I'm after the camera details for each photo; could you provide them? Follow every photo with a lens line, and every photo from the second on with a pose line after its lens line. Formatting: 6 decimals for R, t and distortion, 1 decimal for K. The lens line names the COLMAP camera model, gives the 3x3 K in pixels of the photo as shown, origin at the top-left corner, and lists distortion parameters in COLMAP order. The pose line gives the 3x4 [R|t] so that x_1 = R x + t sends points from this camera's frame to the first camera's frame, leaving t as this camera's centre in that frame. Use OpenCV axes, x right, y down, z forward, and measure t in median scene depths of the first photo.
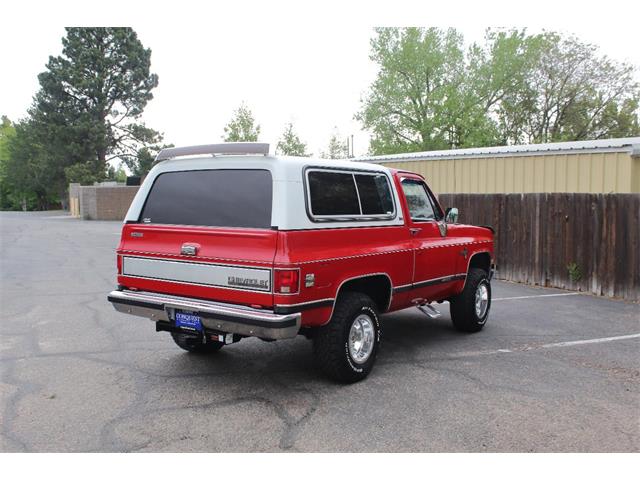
lens RADIAL K [[641.6, 0, 318.4], [0, 641.6, 240.1], [0, 0, 1]] dist [-0.128245, 0.134493]
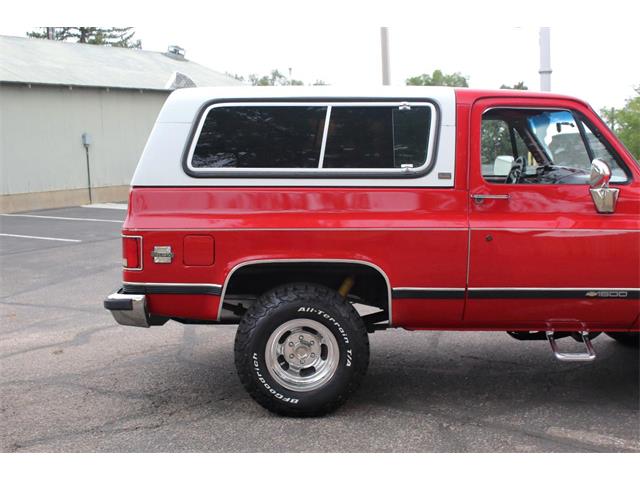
lens RADIAL K [[862.6, 0, 319.4], [0, 862.6, 239.1], [0, 0, 1]] dist [-0.061247, 0.032315]
pose [[0.595147, 0.070857, -0.800487, 0.816685], [-0.042420, 0.997486, 0.056756, -0.018072], [0.802497, 0.000178, 0.596657, 0.497005]]
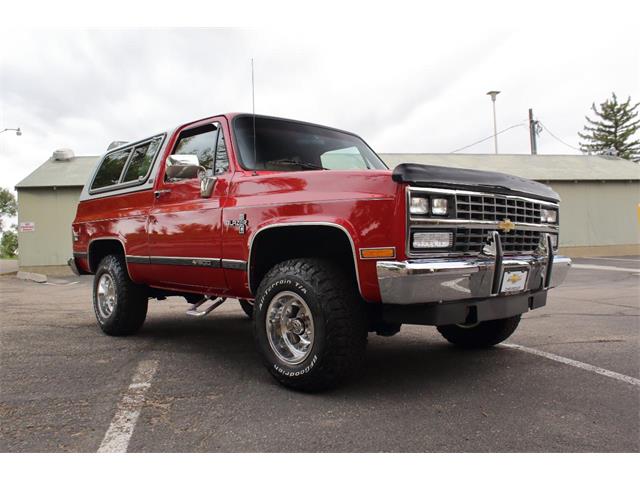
lens RADIAL K [[571.3, 0, 318.0], [0, 571.3, 239.3], [0, 0, 1]] dist [-0.166007, 0.150814]
pose [[-0.212082, -0.019161, -0.977064, 0.976298], [-0.051104, 0.998657, -0.008491, 0.047509], [0.975915, 0.048131, -0.212777, 1.607774]]
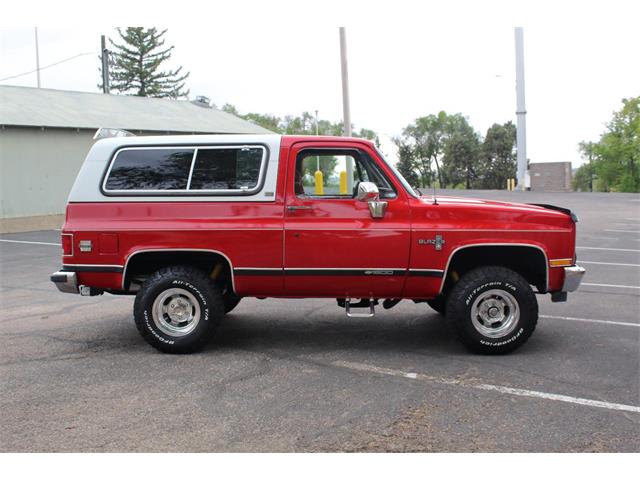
lens RADIAL K [[732.1, 0, 319.1], [0, 732.1, 238.8], [0, 0, 1]] dist [-0.127302, 0.188873]
pose [[0.559290, 0.053025, -0.827274, 1.184011], [-0.038870, 0.998532, 0.037724, -0.014478], [0.828060, 0.011058, 0.560530, 0.559564]]
